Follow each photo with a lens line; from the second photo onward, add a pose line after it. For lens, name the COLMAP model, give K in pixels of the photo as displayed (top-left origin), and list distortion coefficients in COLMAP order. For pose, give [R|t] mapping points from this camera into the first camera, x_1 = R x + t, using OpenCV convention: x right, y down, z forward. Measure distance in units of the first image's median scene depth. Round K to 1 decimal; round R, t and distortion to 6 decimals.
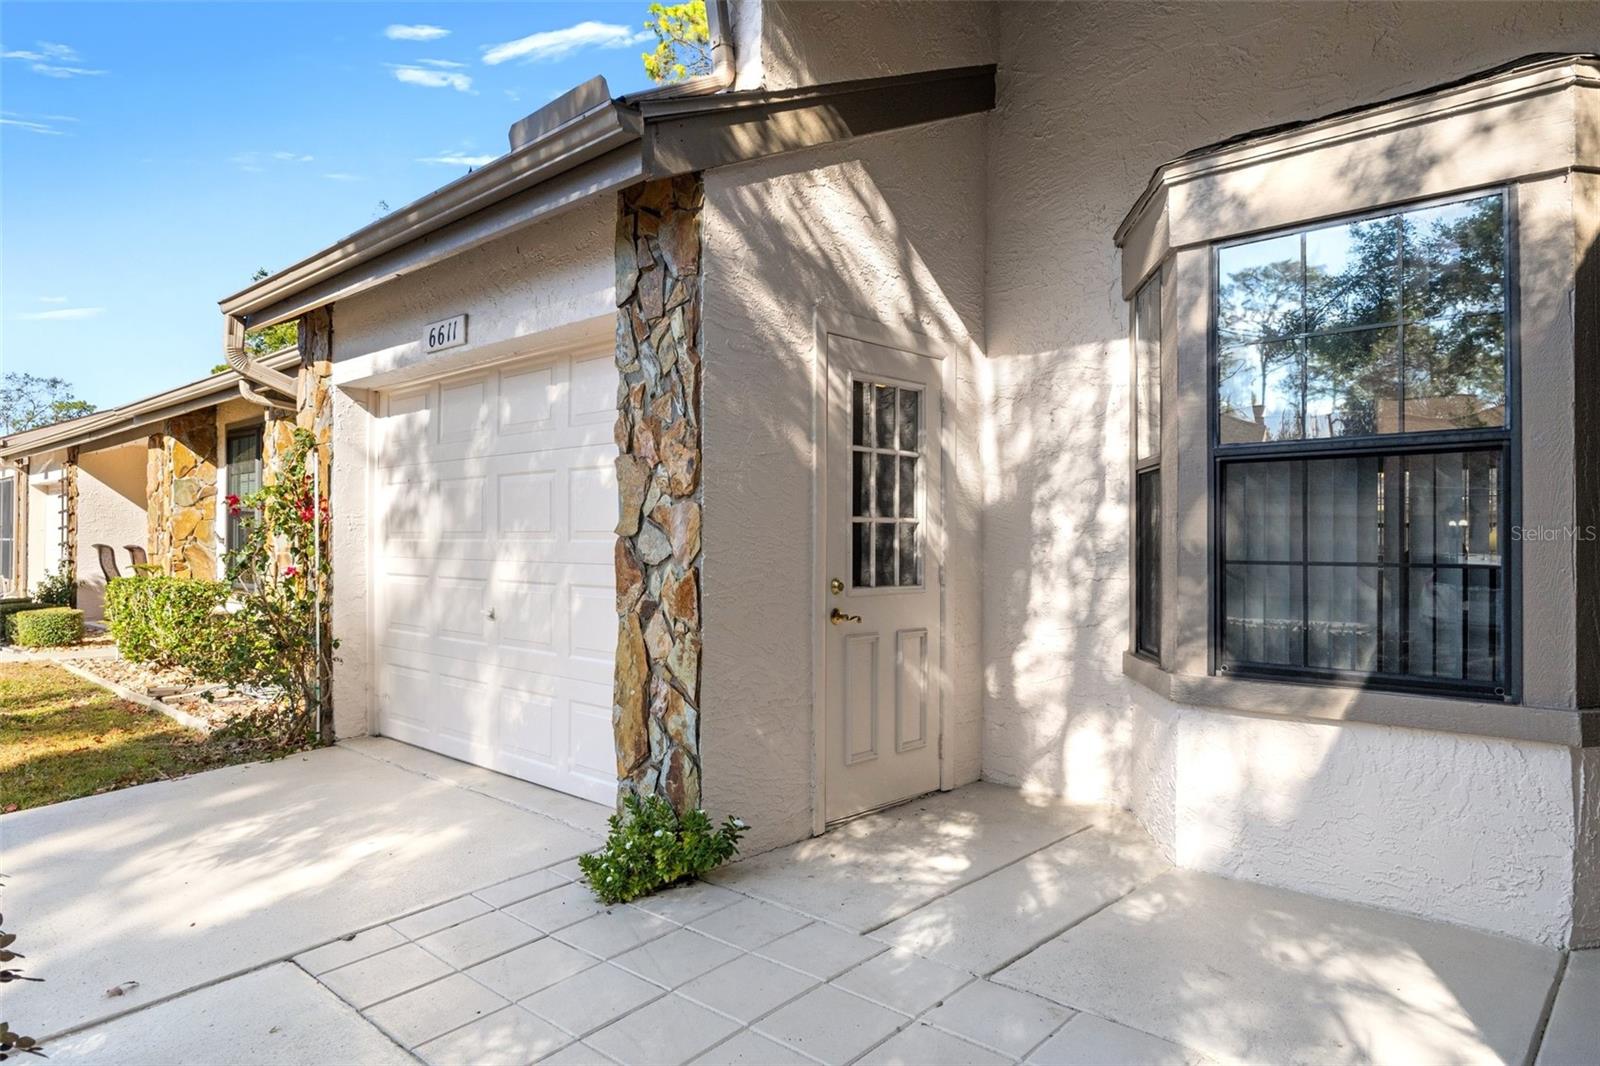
lens RADIAL K [[999.3, 0, 813.4], [0, 999.3, 543.5], [0, 0, 1]] dist [0.001233, 0.003164]
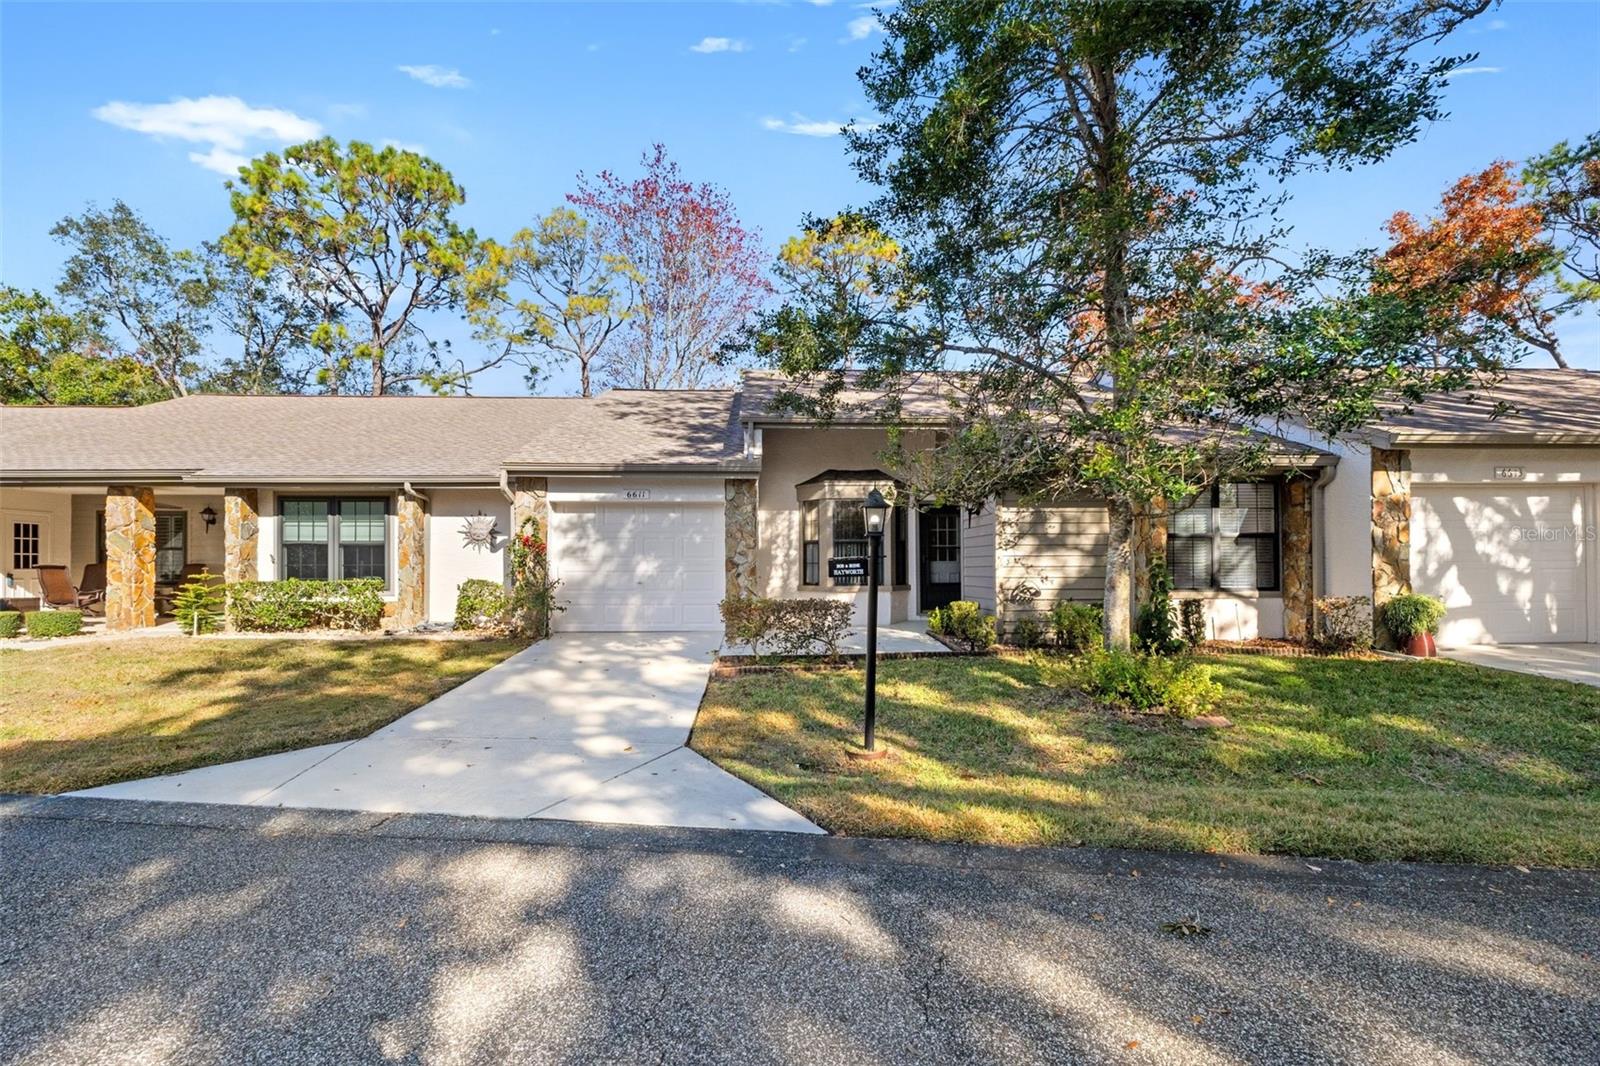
lens RADIAL K [[689.1, 0, 794.4], [0, 689.1, 547.7], [0, 0, 1]] dist [-0.003461, -0.001172]
pose [[0.690618, 0.012611, 0.723110, -2.077778], [0.003336, 0.999782, -0.020622, 0.012616], [-0.723212, 0.016654, 0.690425, -1.153875]]
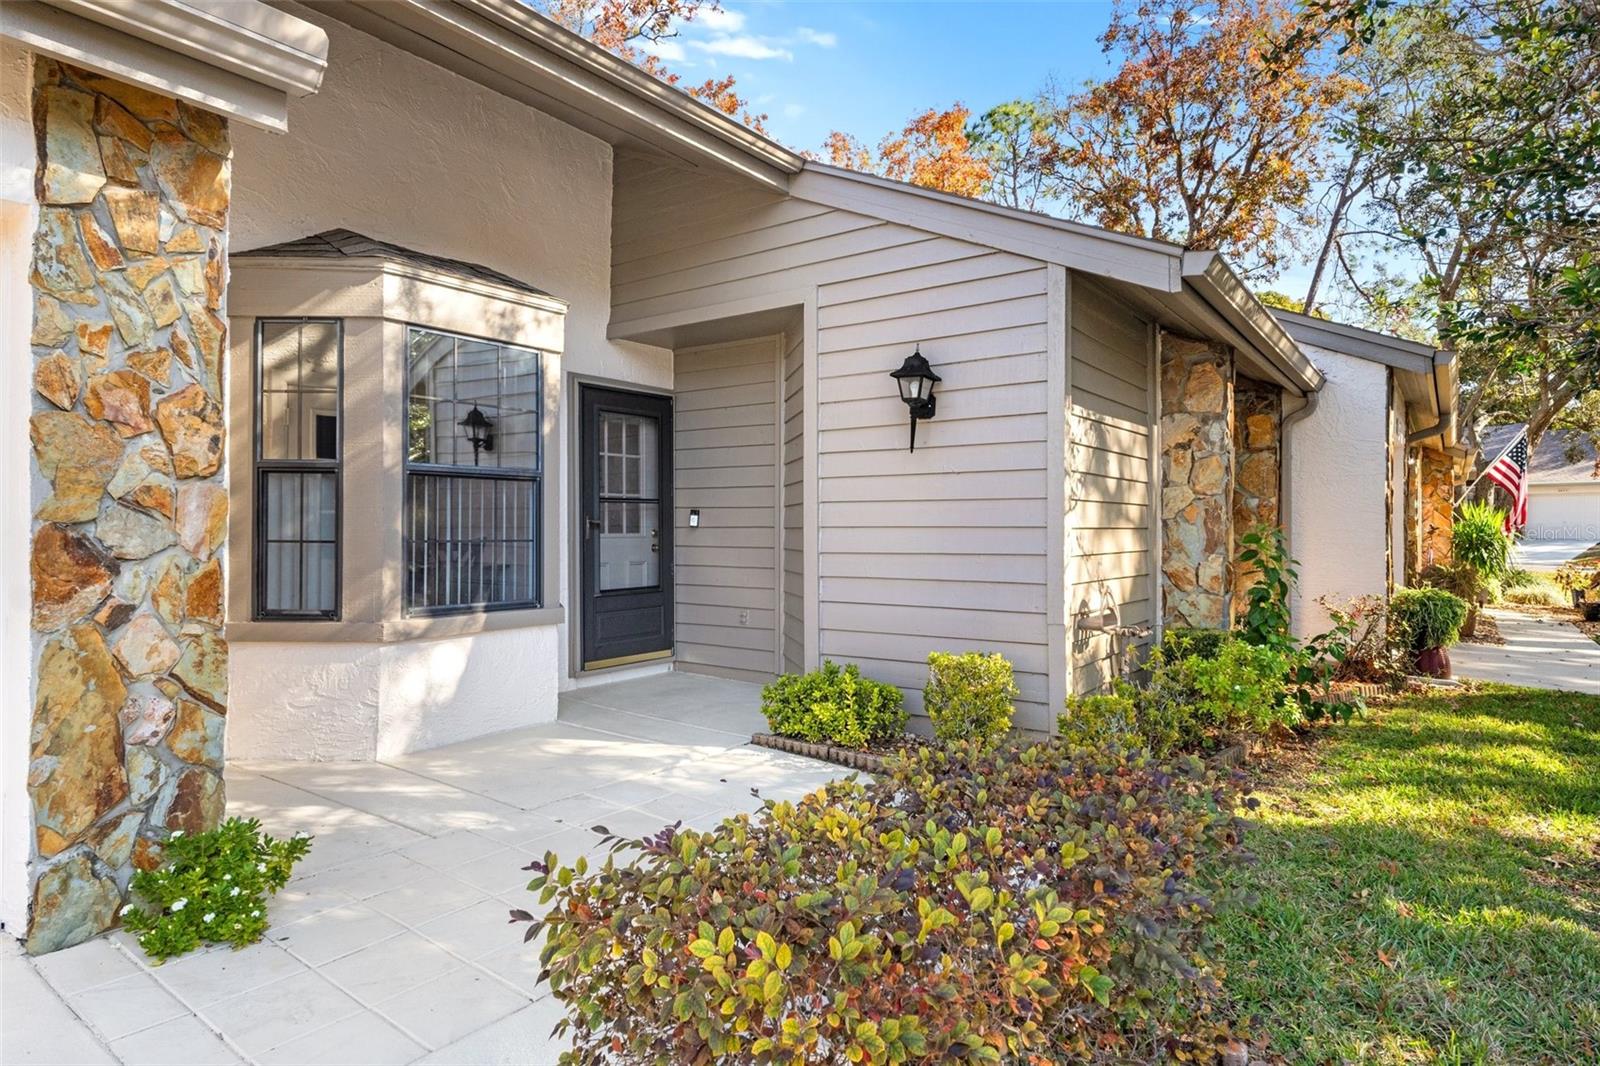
lens RADIAL K [[915.3, 0, 798.1], [0, 915.3, 516.7], [0, 0, 1]] dist [-0.000532, 0.001456]
pose [[-0.117053, 0.009051, 0.993084, -0.939316], [-0.006717, 0.999928, -0.009905, -0.008128], [-0.993103, -0.007830, -0.116983, 0.551829]]
